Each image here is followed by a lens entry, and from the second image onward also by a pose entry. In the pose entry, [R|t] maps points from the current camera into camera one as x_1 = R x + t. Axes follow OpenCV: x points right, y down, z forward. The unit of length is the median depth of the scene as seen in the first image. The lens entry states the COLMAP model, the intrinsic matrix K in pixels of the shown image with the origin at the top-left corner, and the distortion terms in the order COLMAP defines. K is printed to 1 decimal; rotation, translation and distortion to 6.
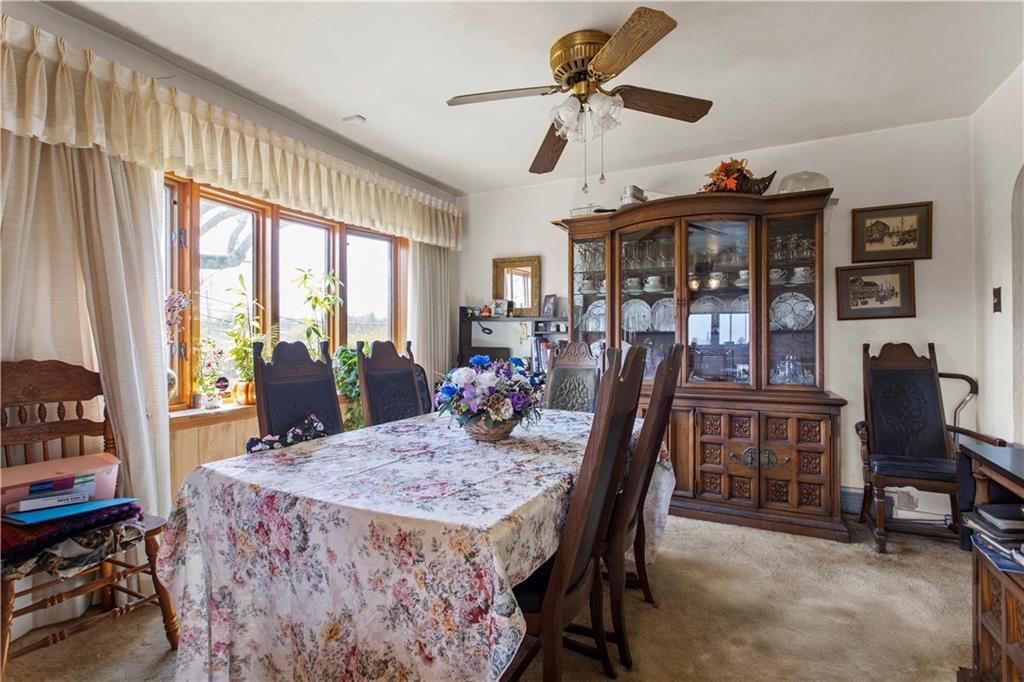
lens RADIAL K [[485.3, 0, 514.4], [0, 485.3, 341.5], [0, 0, 1]] dist [0.001912, 0.000846]
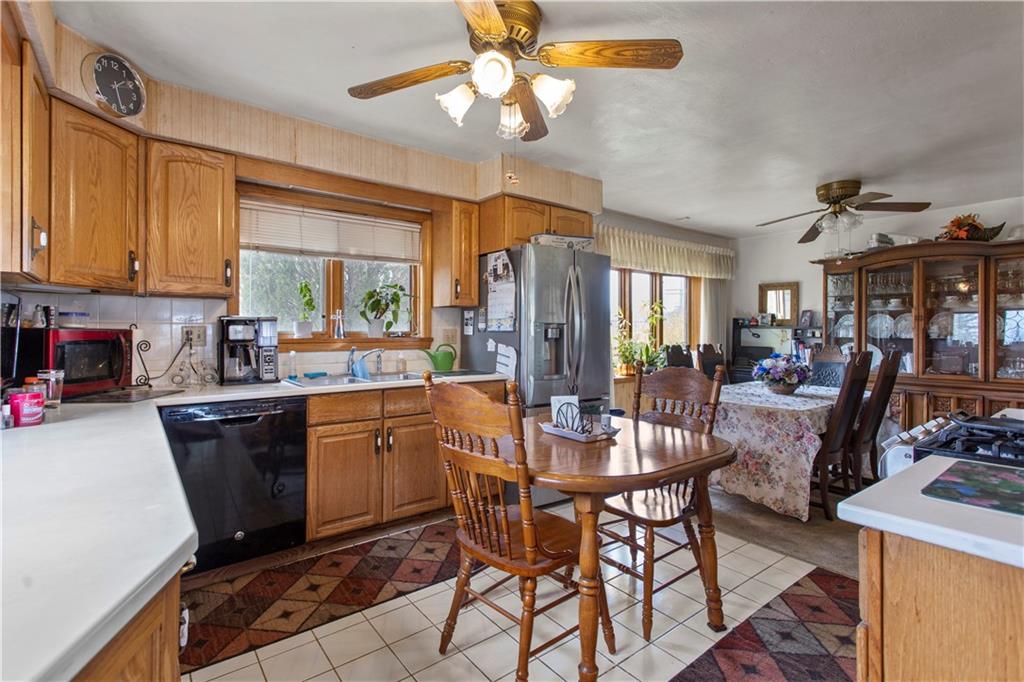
lens RADIAL K [[485.3, 0, 508.8], [0, 485.3, 332.8], [0, 0, 1]] dist [0.001912, 0.000846]
pose [[0.905013, 0.004751, -0.425357, -0.122800], [-0.006447, 0.999976, -0.002548, -0.024317], [0.425335, 0.005048, 0.905022, -0.723988]]
